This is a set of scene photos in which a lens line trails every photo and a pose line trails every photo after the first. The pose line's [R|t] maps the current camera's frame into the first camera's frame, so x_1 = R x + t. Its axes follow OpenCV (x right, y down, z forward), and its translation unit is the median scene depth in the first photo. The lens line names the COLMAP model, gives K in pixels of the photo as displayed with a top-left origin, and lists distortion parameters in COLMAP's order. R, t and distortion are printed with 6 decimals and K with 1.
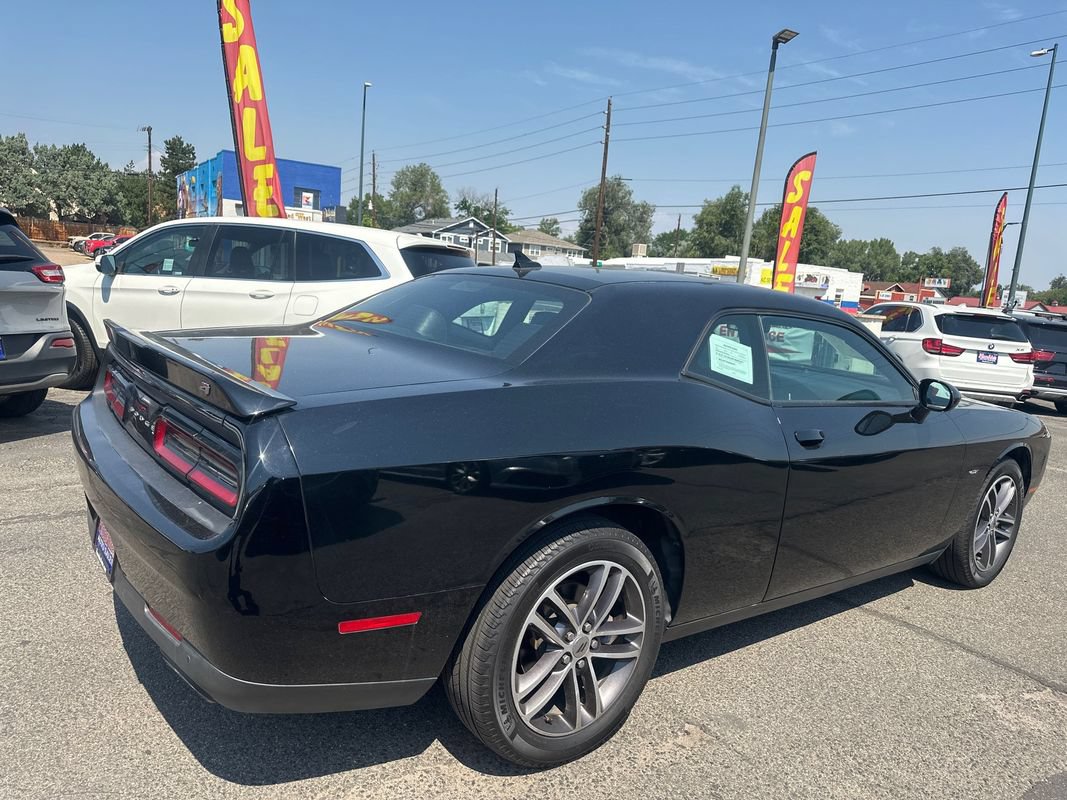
lens RADIAL K [[750.7, 0, 532.7], [0, 750.7, 405.0], [0, 0, 1]] dist [0.021347, -0.027159]
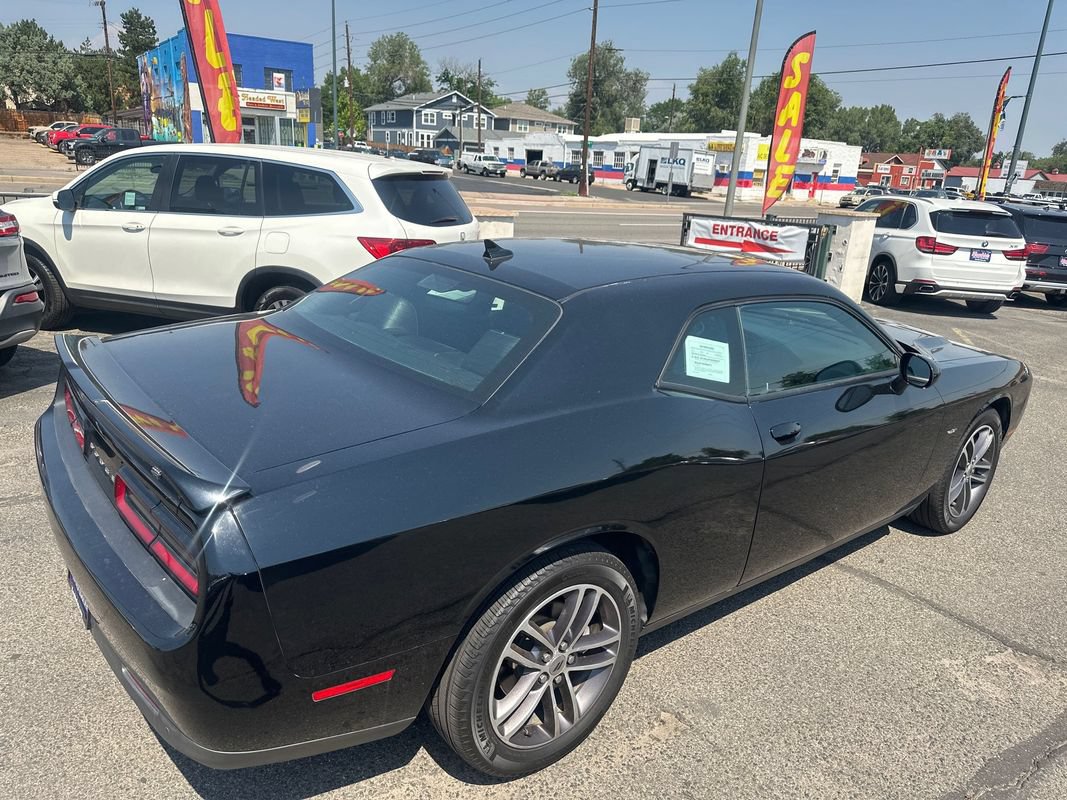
lens RADIAL K [[750.7, 0, 540.9], [0, 750.7, 402.7], [0, 0, 1]] dist [0.021347, -0.027159]
pose [[0.999451, -0.029203, 0.015670, 0.022529], [0.026505, 0.988174, 0.151030, -0.119069], [-0.019895, -0.150531, 0.988405, 0.023608]]
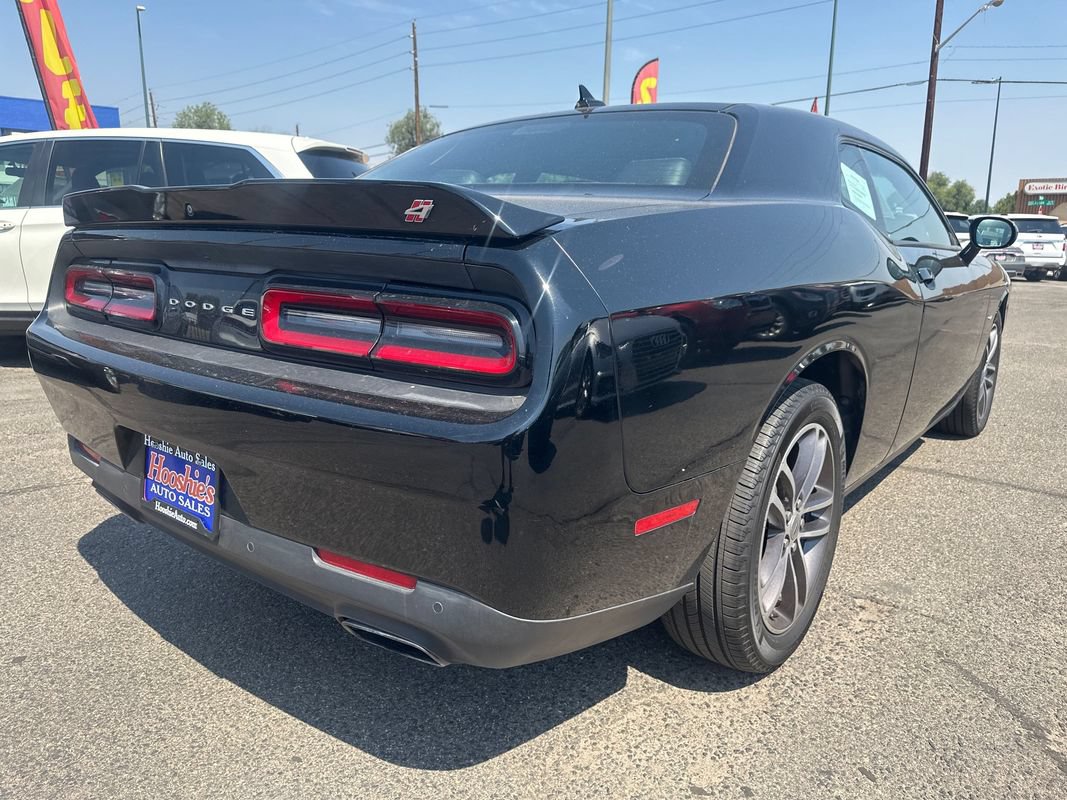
lens RADIAL K [[750.7, 0, 531.6], [0, 750.7, 403.7], [0, 0, 1]] dist [0.021347, -0.027159]
pose [[0.968778, -0.126274, 0.213365, -0.243077], [0.109585, 0.990042, 0.088362, 0.048687], [-0.222398, -0.062222, 0.972969, 0.157805]]
